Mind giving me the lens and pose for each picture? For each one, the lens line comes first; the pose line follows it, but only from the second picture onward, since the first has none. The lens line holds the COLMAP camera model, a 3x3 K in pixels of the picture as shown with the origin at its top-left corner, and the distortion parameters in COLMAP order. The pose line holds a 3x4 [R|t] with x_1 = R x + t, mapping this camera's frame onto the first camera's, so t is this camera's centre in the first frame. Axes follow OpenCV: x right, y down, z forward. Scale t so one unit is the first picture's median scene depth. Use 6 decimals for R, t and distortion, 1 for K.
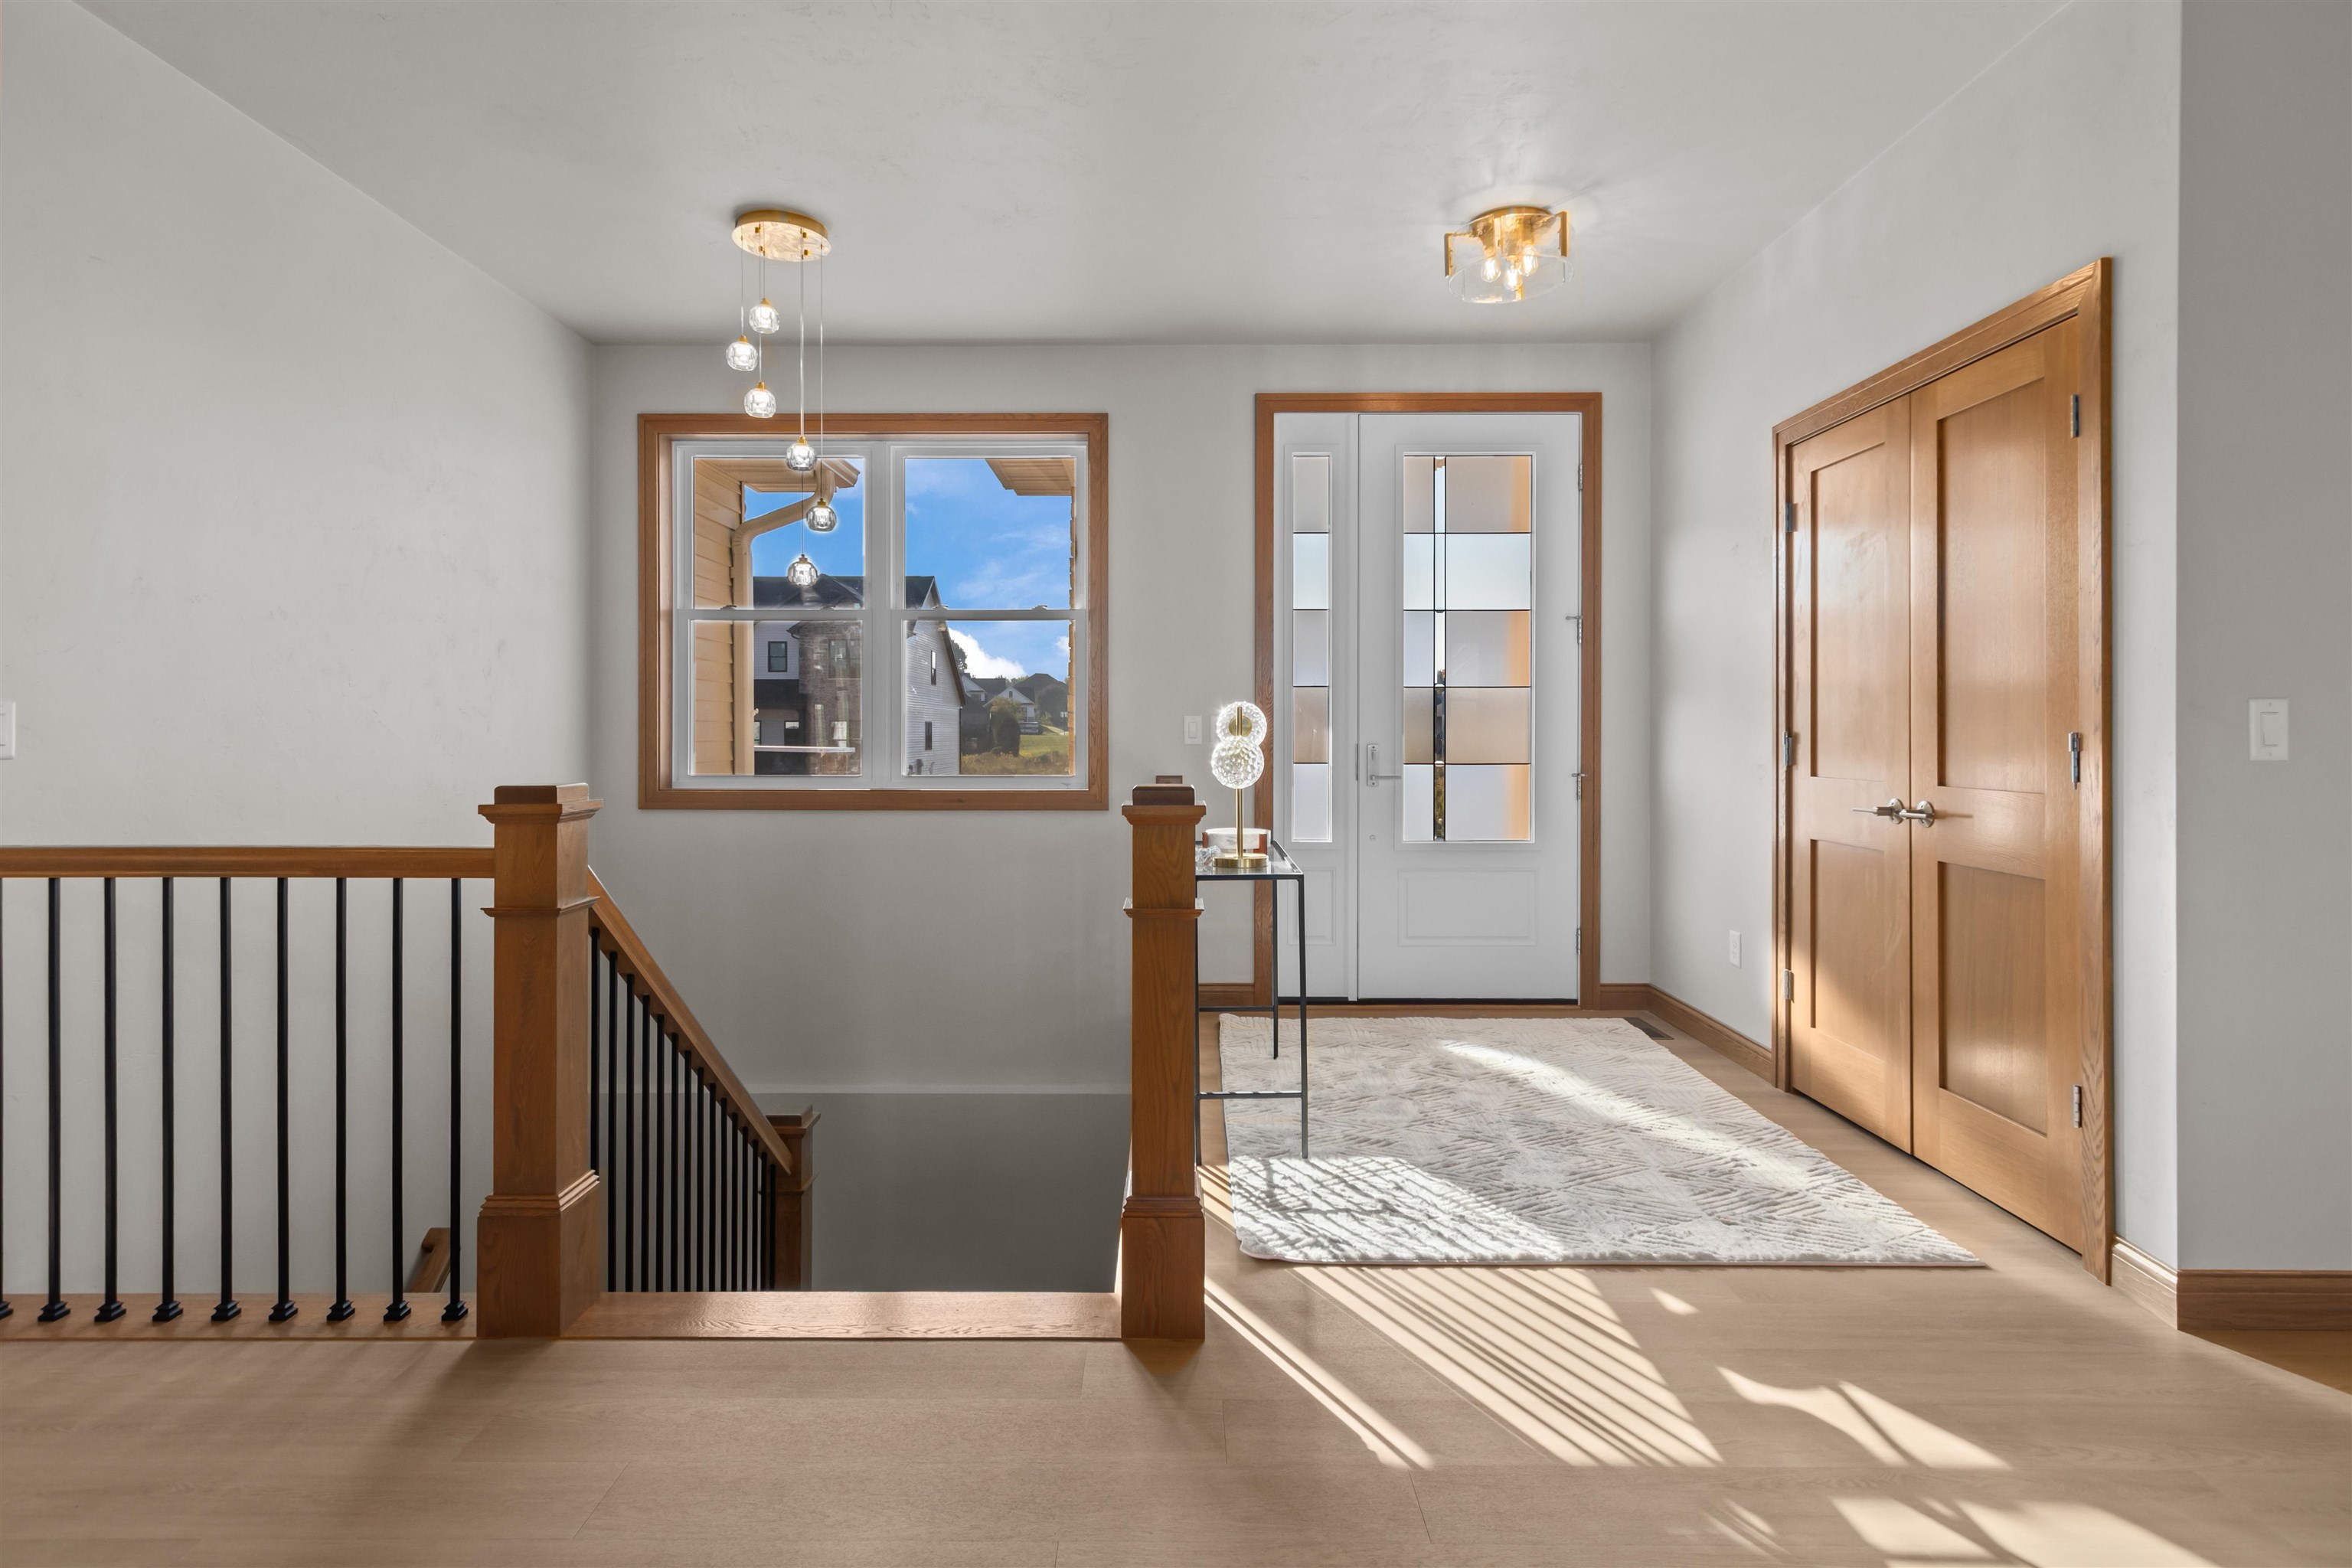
lens RADIAL K [[1178.3, 0, 1177.0], [0, 1178.3, 738.4], [0, 0, 1]] dist [-0.002208, 0.000013]
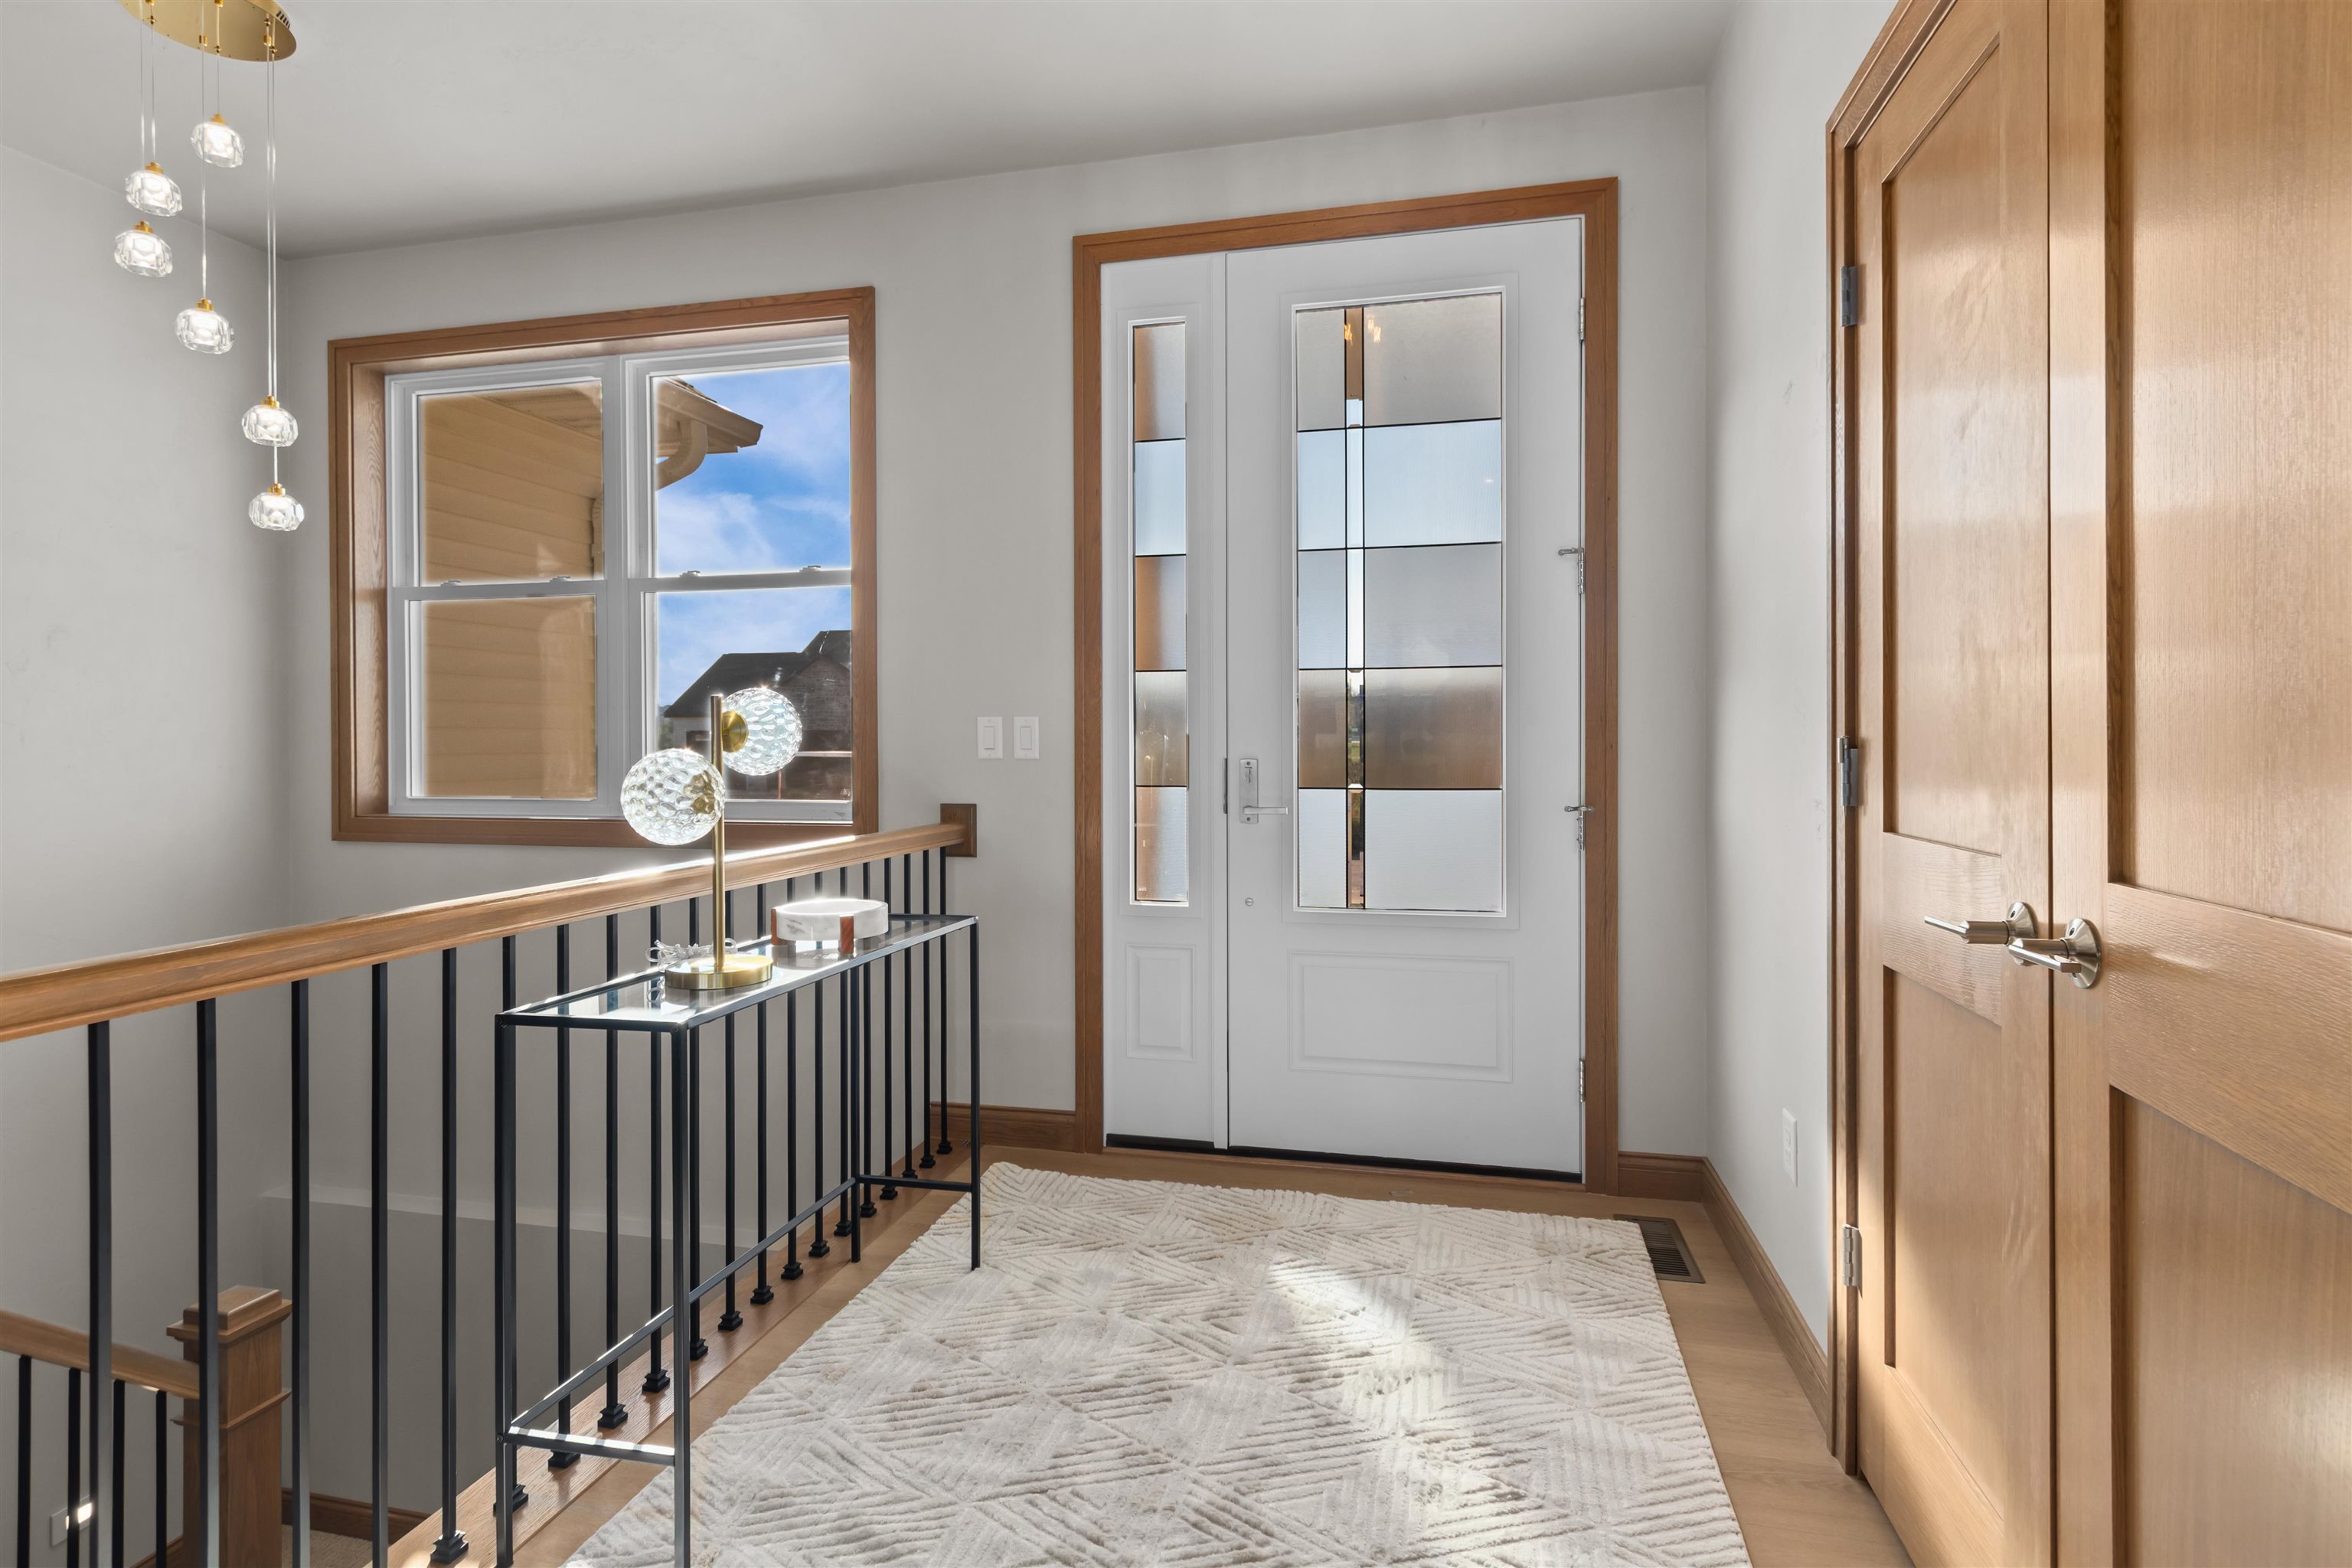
lens RADIAL K [[1177.5, 0, 1180.5], [0, 1177.5, 745.3], [0, 0, 1]] dist [-0.000880, -0.001690]
pose [[0.974004, -0.003374, -0.226506, 0.277400], [0.003459, 0.999994, -0.000022, -0.001880], [0.226505, -0.000762, 0.974010, 0.358086]]
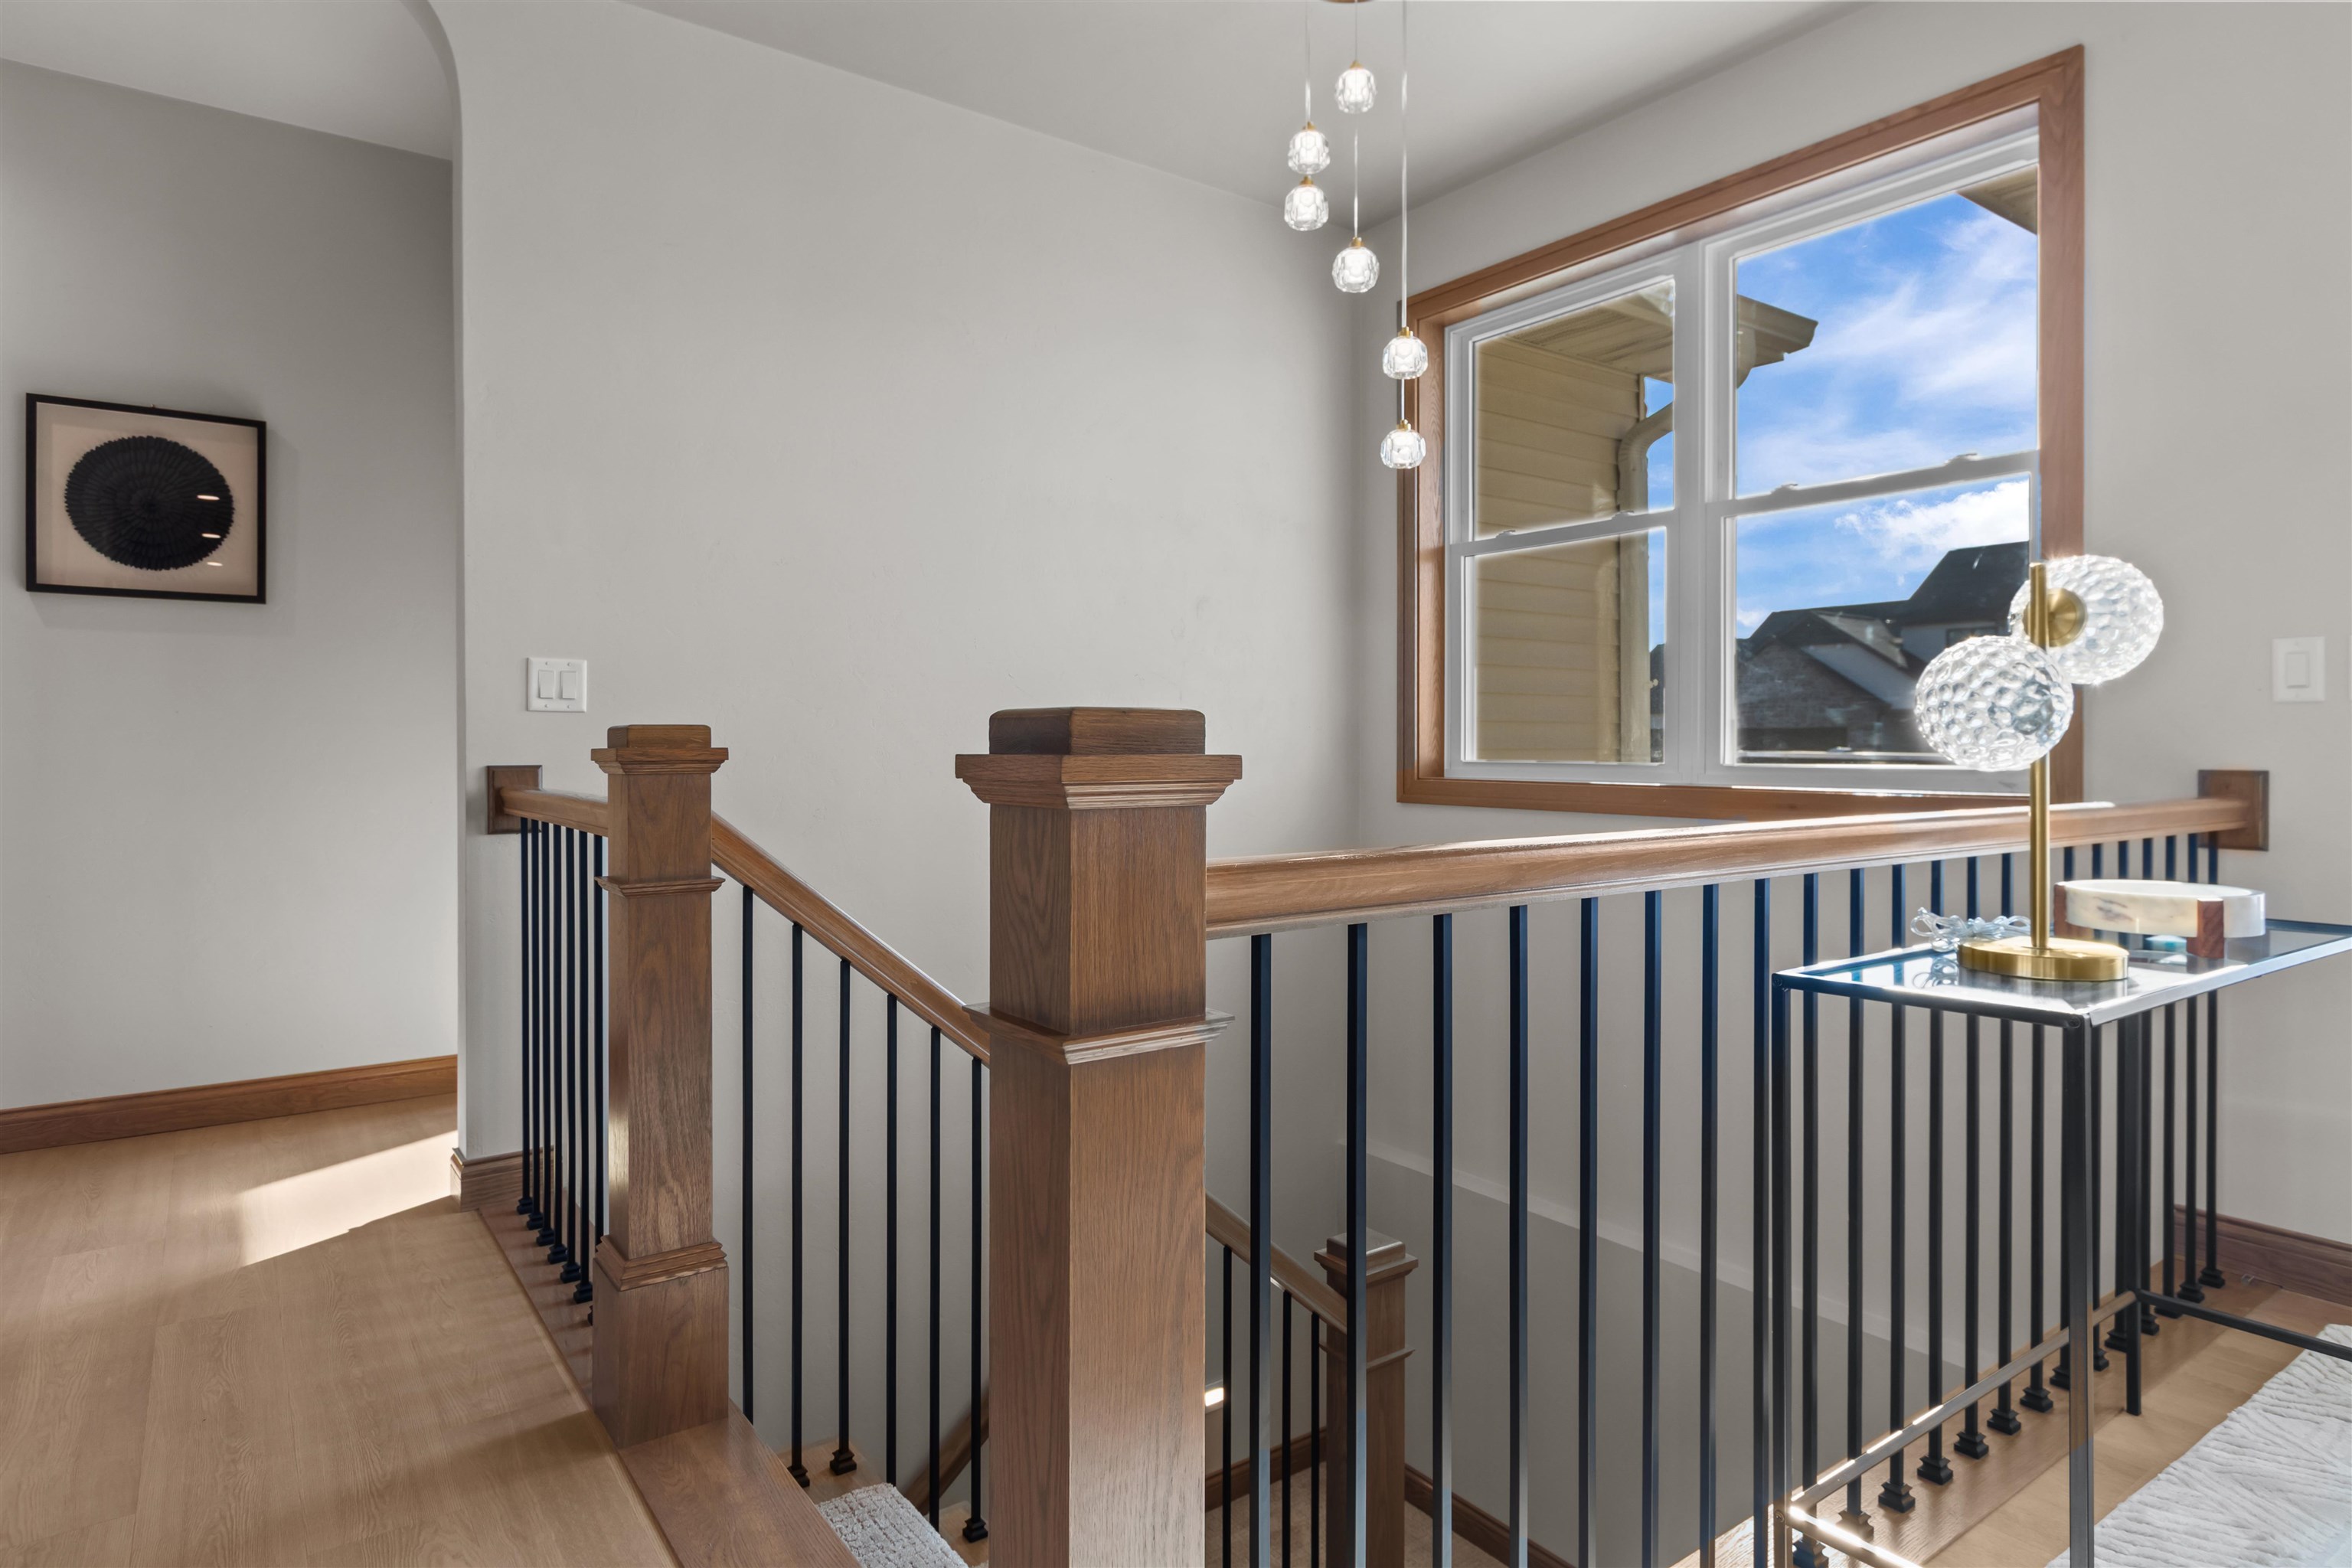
lens RADIAL K [[1312.9, 0, 1174.7], [0, 1312.9, 755.2], [0, 0, 1]] dist [0.003195, 0.001213]
pose [[0.587466, 0.005911, -0.809228, 0.168687], [-0.003588, 0.999983, 0.004699, 0.025013], [0.809241, 0.000143, 0.587476, 0.359851]]
